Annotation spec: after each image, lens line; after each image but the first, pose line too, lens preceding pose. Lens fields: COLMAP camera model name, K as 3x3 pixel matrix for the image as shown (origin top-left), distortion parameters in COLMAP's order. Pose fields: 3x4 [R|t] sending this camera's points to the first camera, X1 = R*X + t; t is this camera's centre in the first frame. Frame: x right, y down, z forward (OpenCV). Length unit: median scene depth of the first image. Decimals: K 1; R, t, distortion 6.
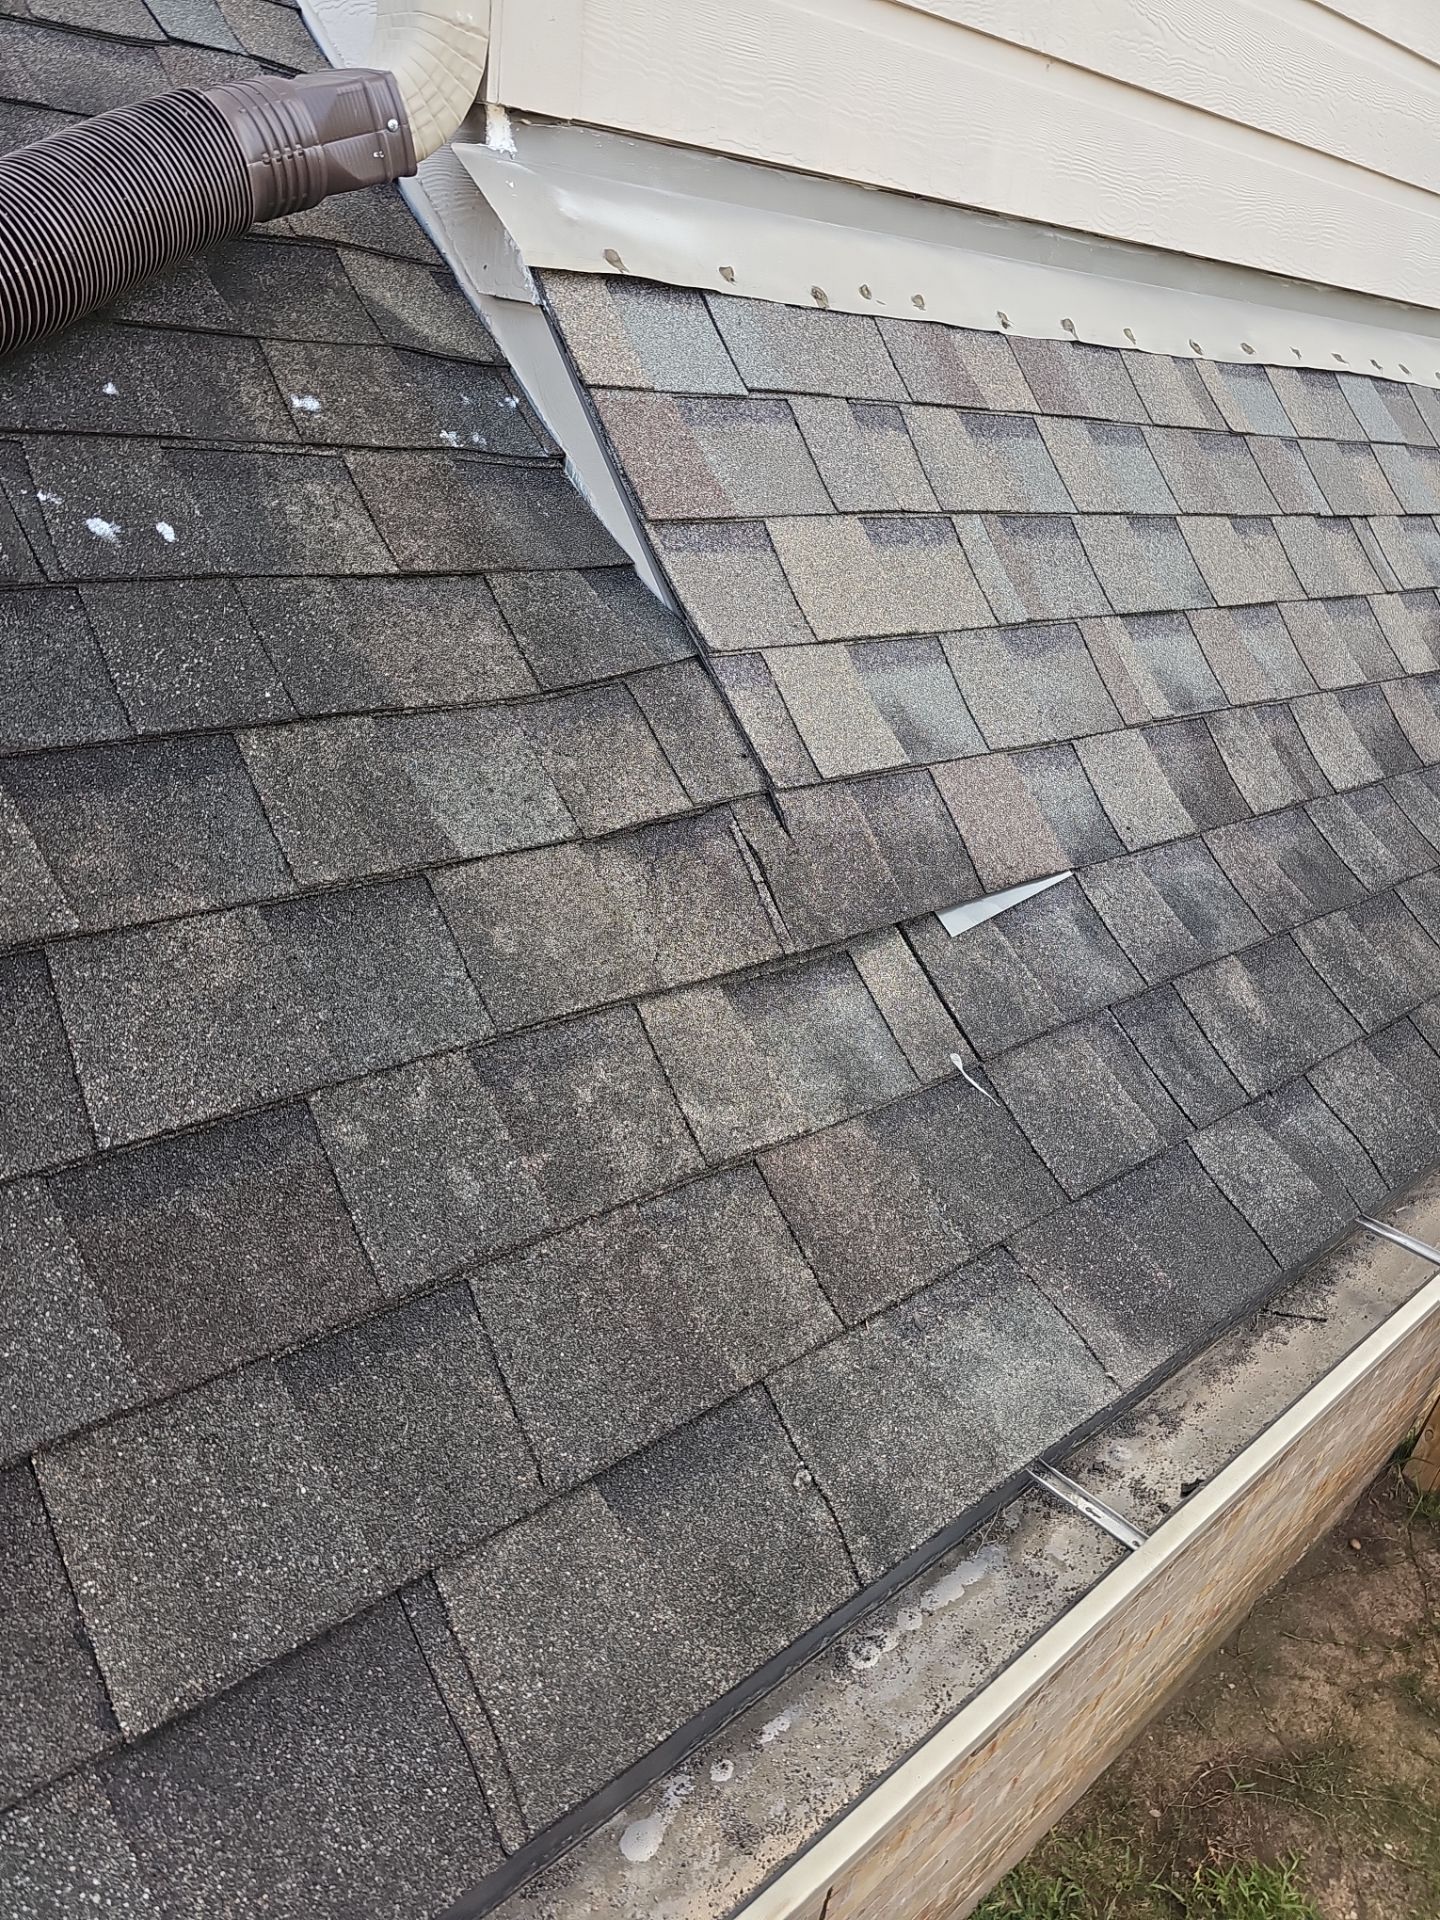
lens RADIAL K [[1276.4, 0, 724.8], [0, 1276.4, 963.0], [0, 0, 1]] dist [0.058533, -0.057385]
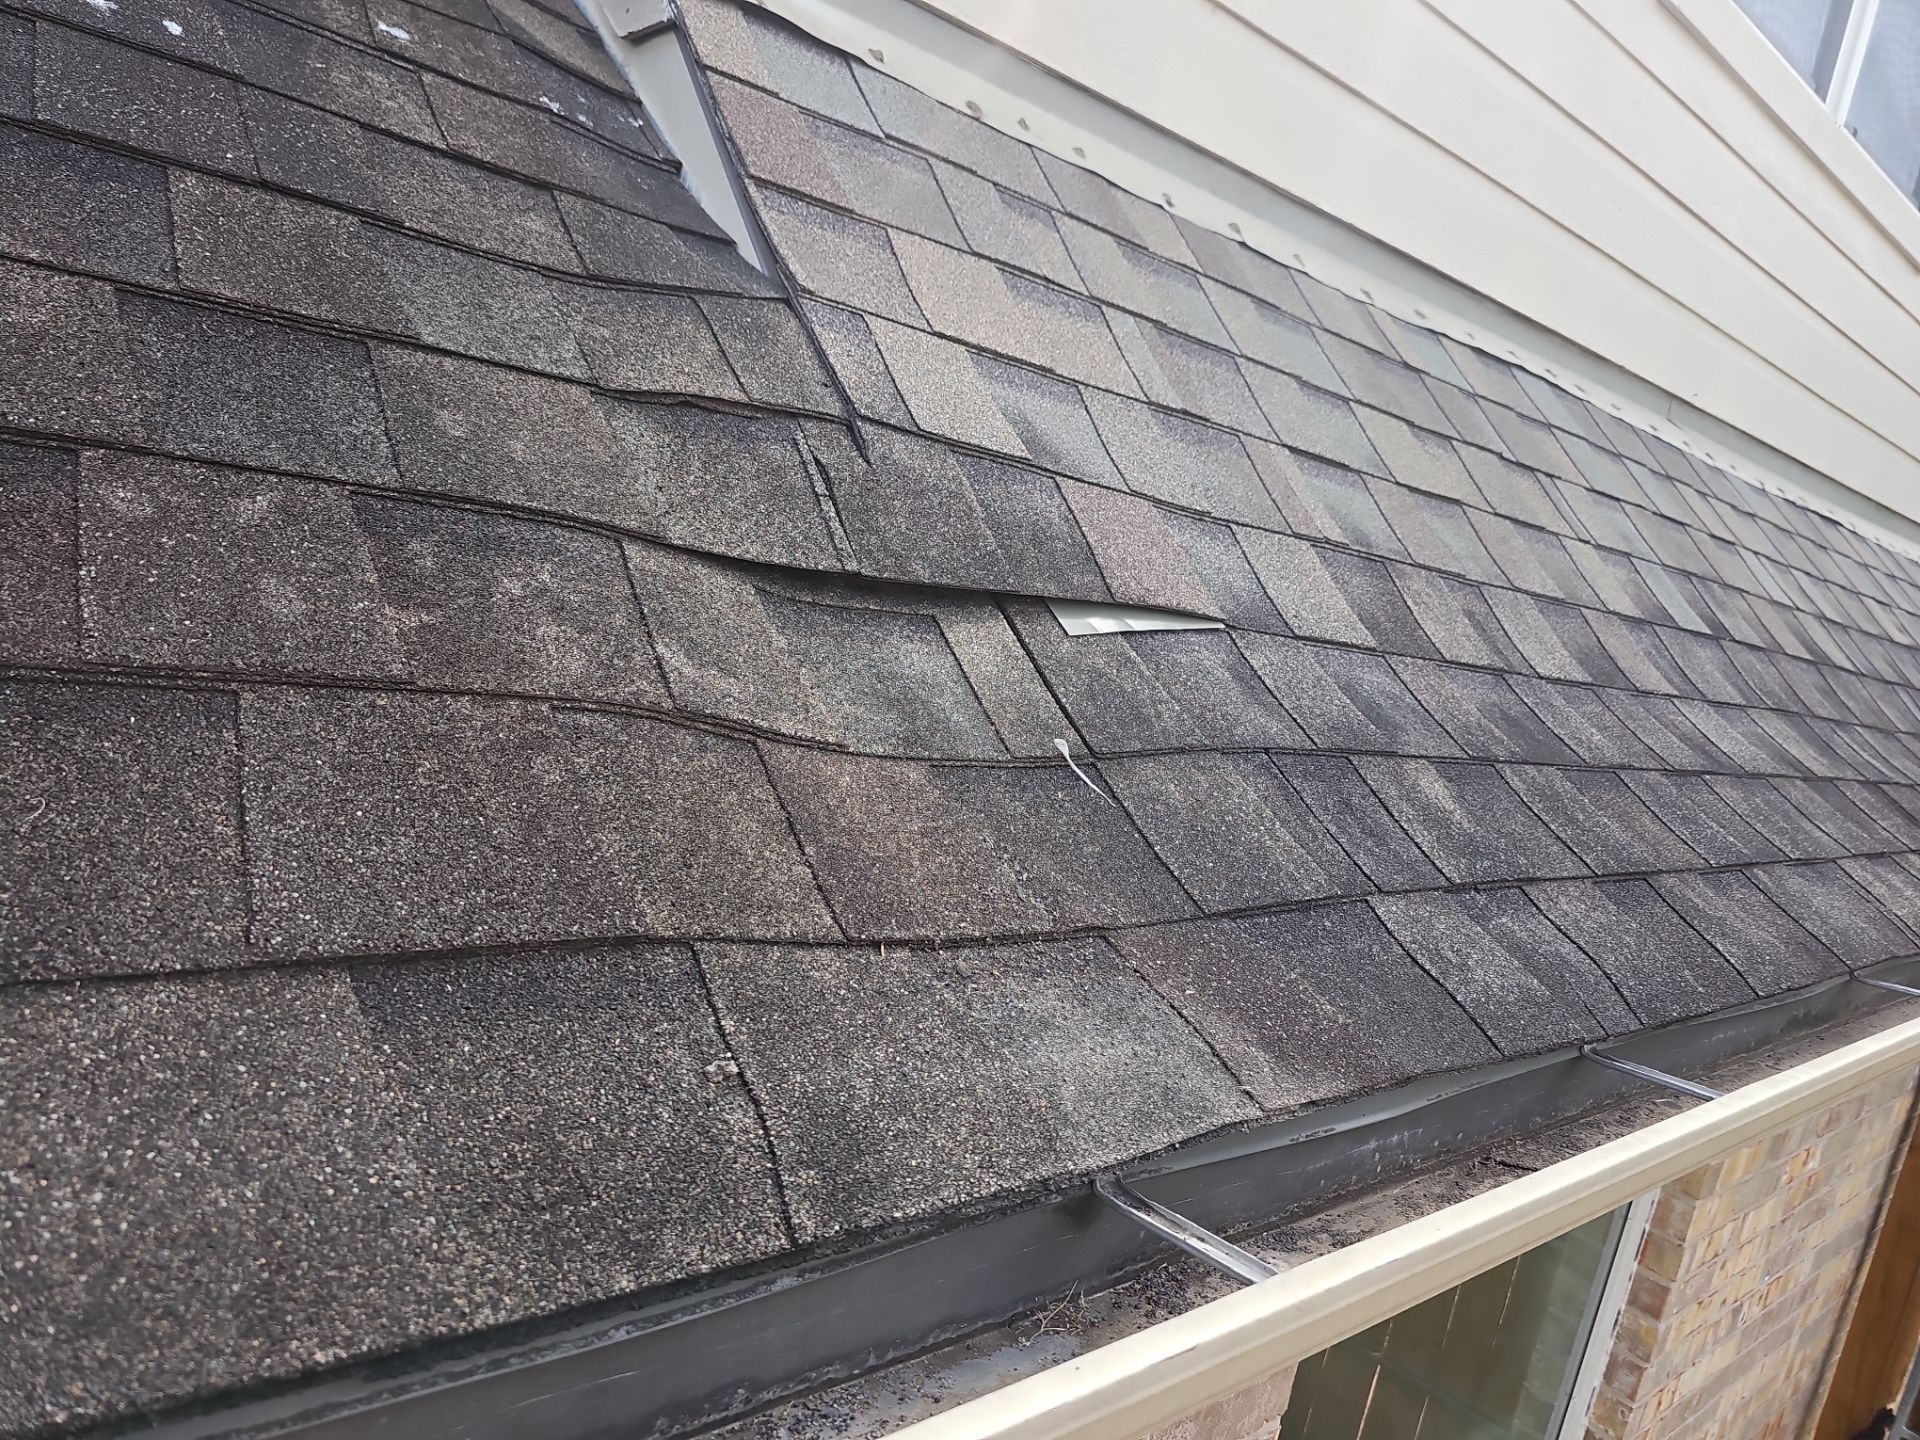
lens RADIAL K [[1276.4, 0, 940.0], [0, 1276.4, 737.6], [0, 0, 1]] dist [0.058533, -0.057385]
pose [[0.997659, 0.067086, -0.013237, 0.115911], [-0.067893, 0.948792, -0.308521, 0.310328], [-0.008138, 0.308697, 0.951125, 0.260980]]
